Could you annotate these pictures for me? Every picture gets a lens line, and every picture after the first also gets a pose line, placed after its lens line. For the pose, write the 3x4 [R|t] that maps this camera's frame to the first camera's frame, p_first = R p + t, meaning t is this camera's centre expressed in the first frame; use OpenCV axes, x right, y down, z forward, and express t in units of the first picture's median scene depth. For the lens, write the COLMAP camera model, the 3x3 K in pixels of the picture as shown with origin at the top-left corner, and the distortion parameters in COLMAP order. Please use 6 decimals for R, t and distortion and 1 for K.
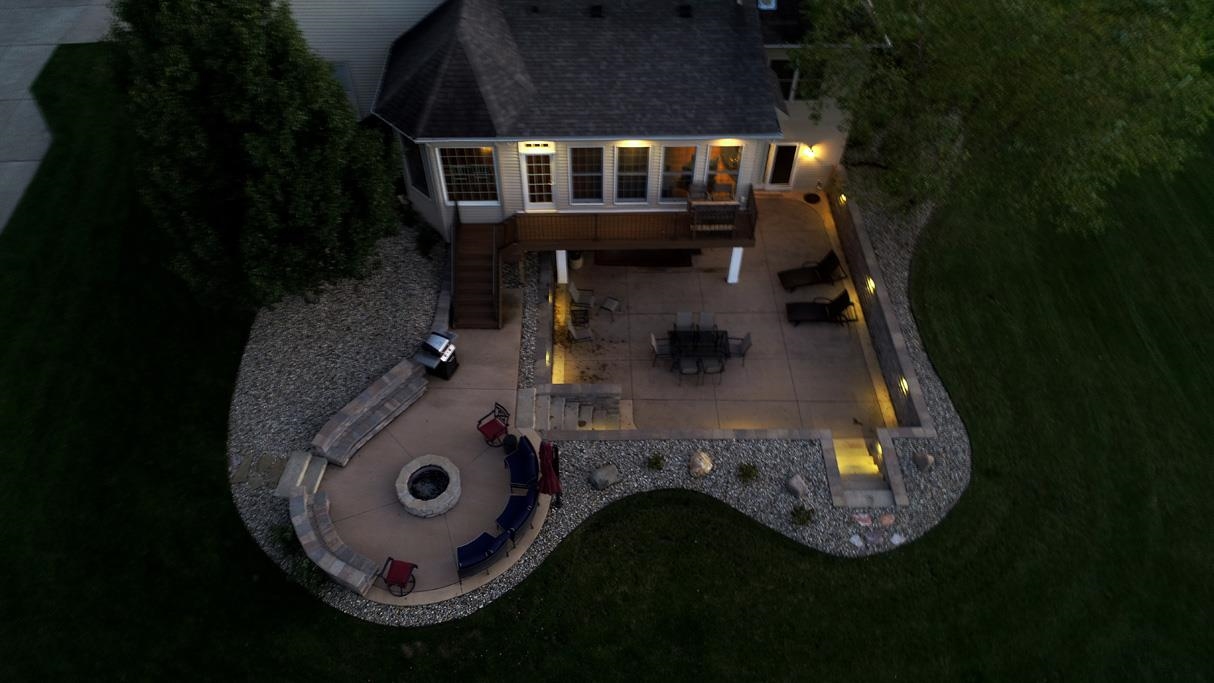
lens RADIAL K [[853.4, 0, 609.4], [0, 853.4, 364.4], [0, 0, 1]] dist [0.040965, 0.001258]
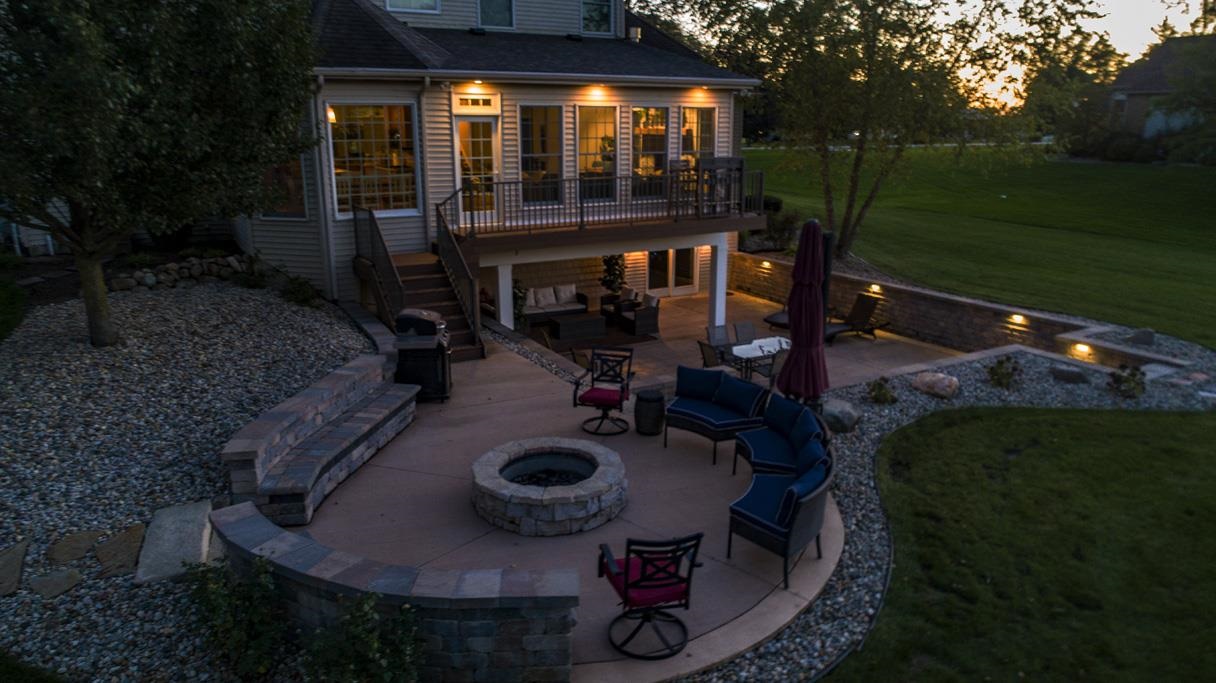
lens RADIAL K [[826.3, 0, 608.0], [0, 826.3, 341.5], [0, 0, 1]] dist [0.010380, 0.001243]
pose [[0.869907, -0.121963, 0.477898, -0.337984], [0.385158, 0.773226, -0.503761, 0.277294], [-0.308083, 0.622291, 0.719610, 0.601884]]
